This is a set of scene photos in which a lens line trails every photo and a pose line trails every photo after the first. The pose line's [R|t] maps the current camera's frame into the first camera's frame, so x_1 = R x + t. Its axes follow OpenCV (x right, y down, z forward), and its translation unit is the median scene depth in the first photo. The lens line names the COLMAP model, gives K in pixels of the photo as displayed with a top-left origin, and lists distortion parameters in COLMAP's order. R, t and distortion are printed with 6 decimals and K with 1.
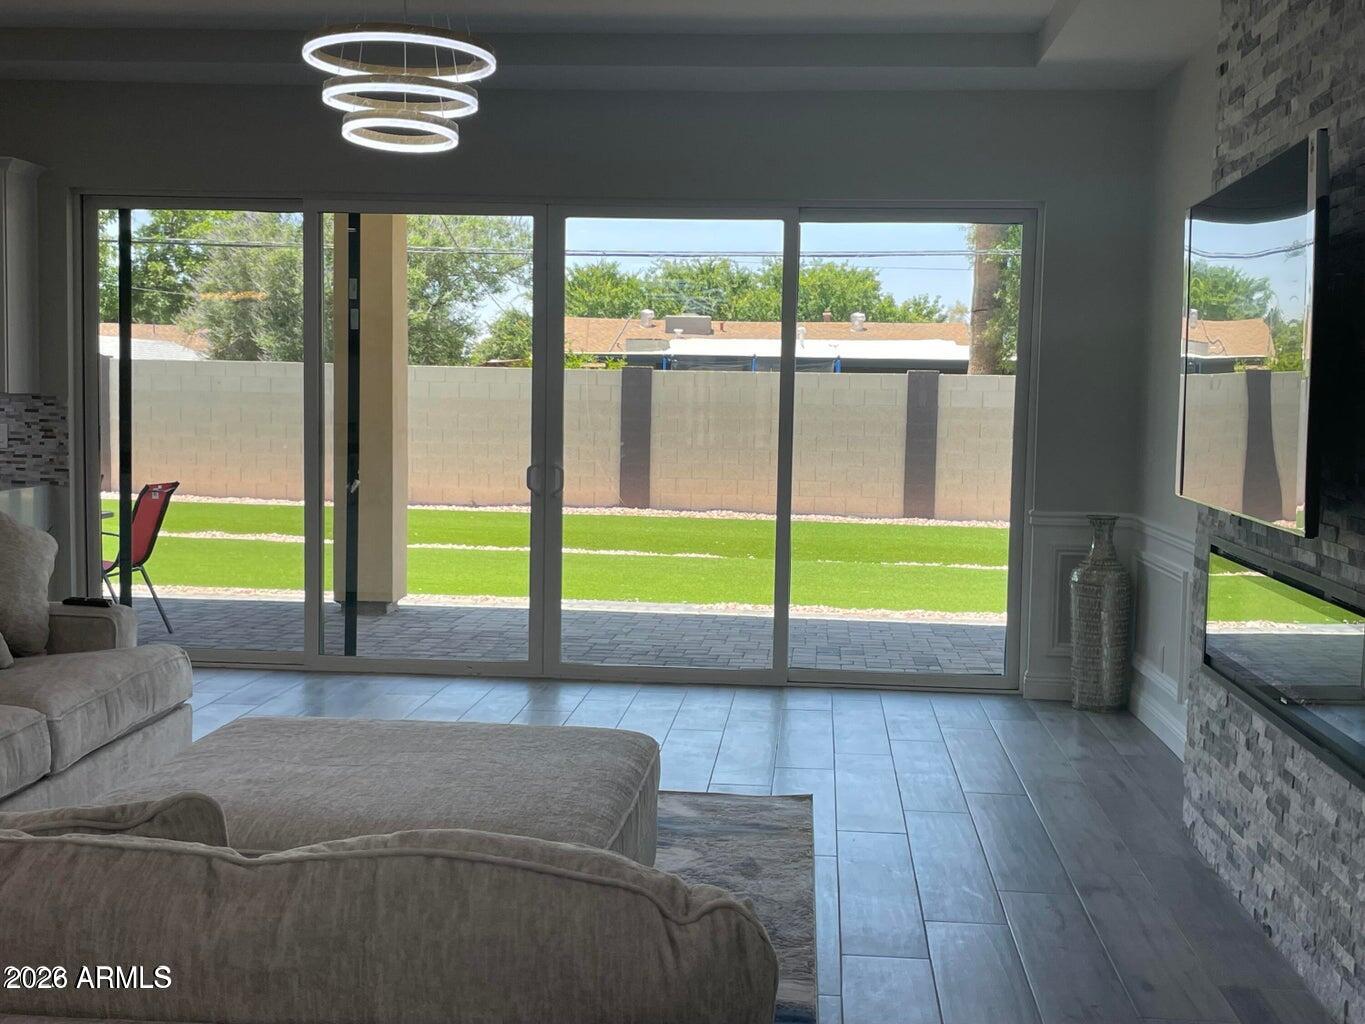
lens RADIAL K [[1678.0, 0, 681.2], [0, 1678.0, 503.8], [0, 0, 1]] dist [0.059339, 0.000000]
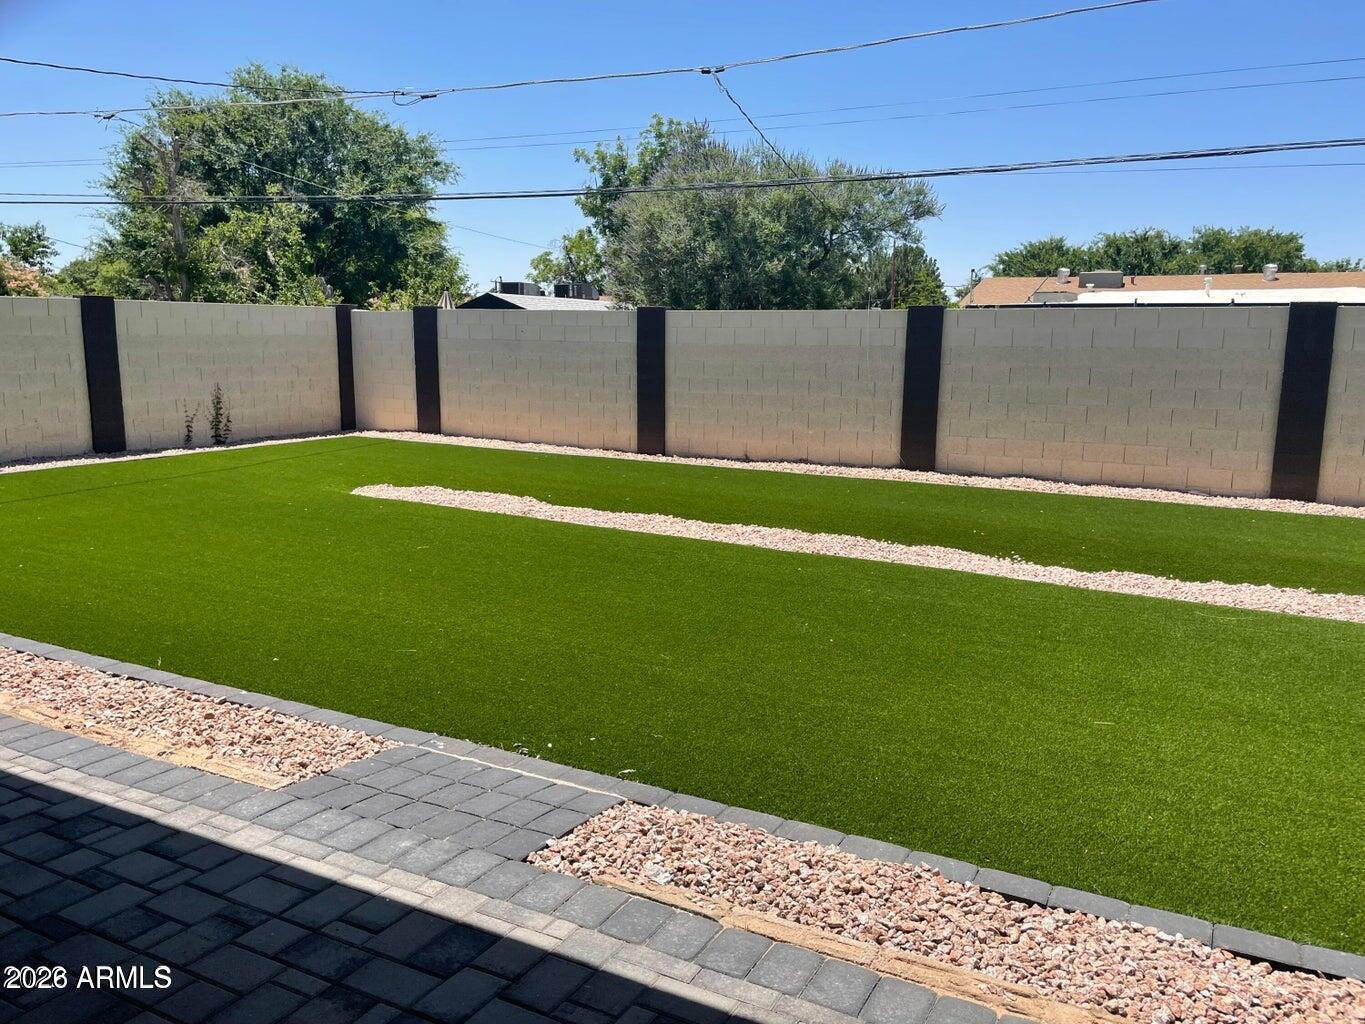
lens RADIAL K [[1066.9, 0, 679.5], [0, 1066.9, 513.8], [0, 0, 1]] dist [0.035818, -0.017260]
pose [[0.920005, 0.054367, -0.388118, 0.033516], [-0.018550, 0.995262, 0.095443, -0.011447], [0.391468, -0.080608, 0.916654, 0.197001]]
